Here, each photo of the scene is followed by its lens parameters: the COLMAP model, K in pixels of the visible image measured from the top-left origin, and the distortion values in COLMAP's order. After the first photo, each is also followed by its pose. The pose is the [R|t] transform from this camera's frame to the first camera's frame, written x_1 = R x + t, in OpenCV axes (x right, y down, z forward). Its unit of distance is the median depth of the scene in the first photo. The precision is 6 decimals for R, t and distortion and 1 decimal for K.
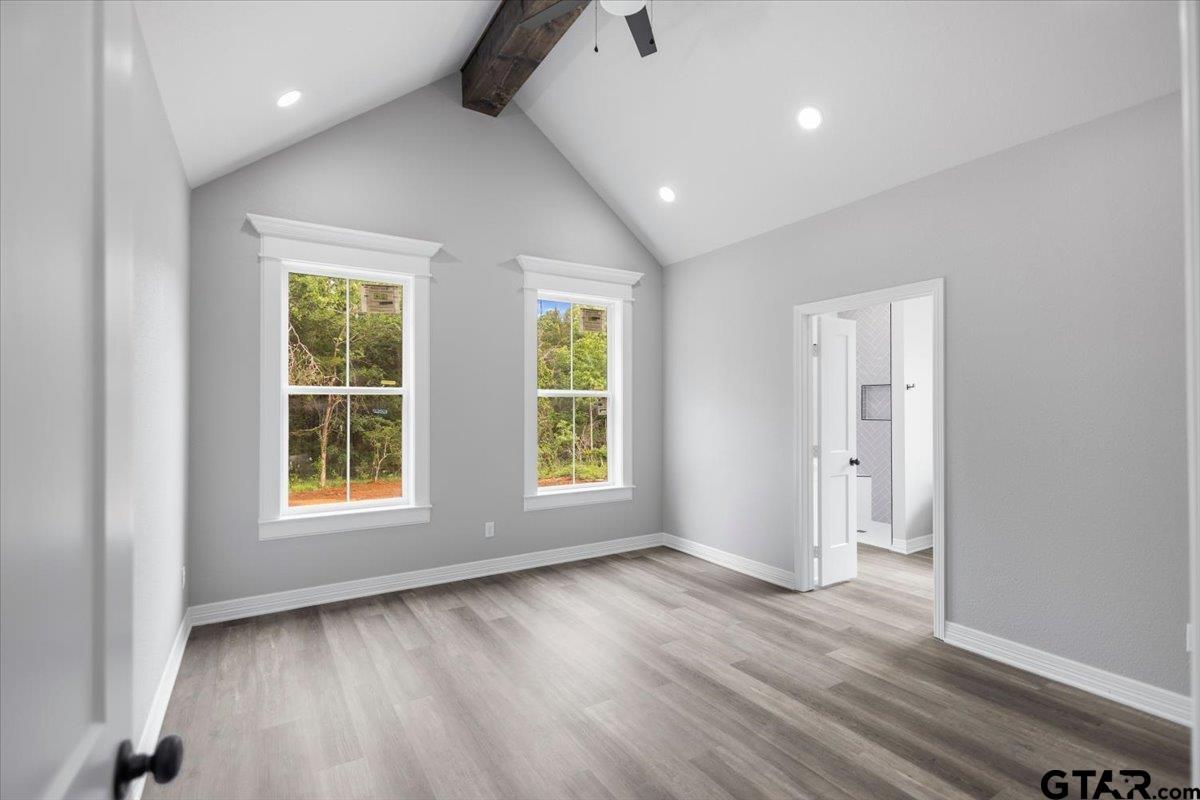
lens RADIAL K [[556.5, 0, 608.3], [0, 556.5, 400.6], [0, 0, 1]] dist [0.007724, -0.000635]
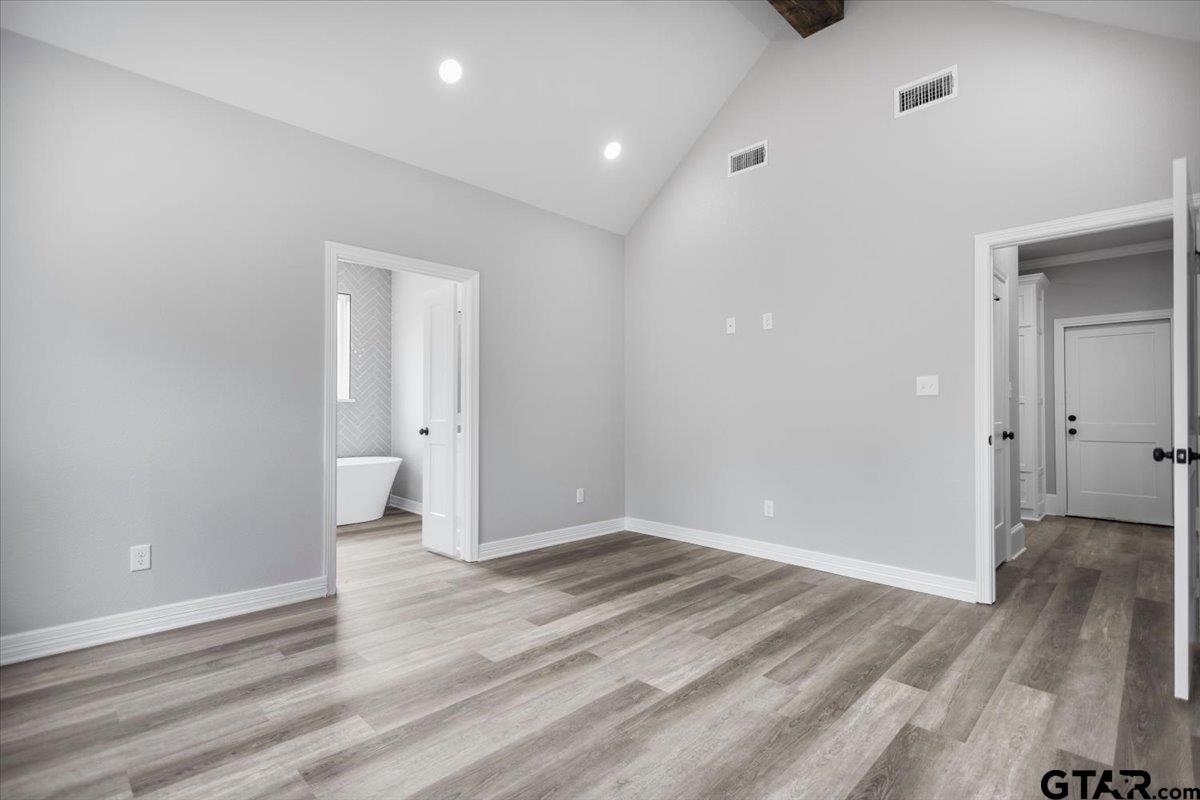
lens RADIAL K [[556.5, 0, 593.5], [0, 556.5, 389.0], [0, 0, 1]] dist [0.007724, -0.000635]
pose [[-0.214332, 0.039278, 0.975971, -0.820724], [-0.012469, 0.999000, -0.042943, 0.112596], [-0.976681, -0.021373, -0.213628, 1.215097]]
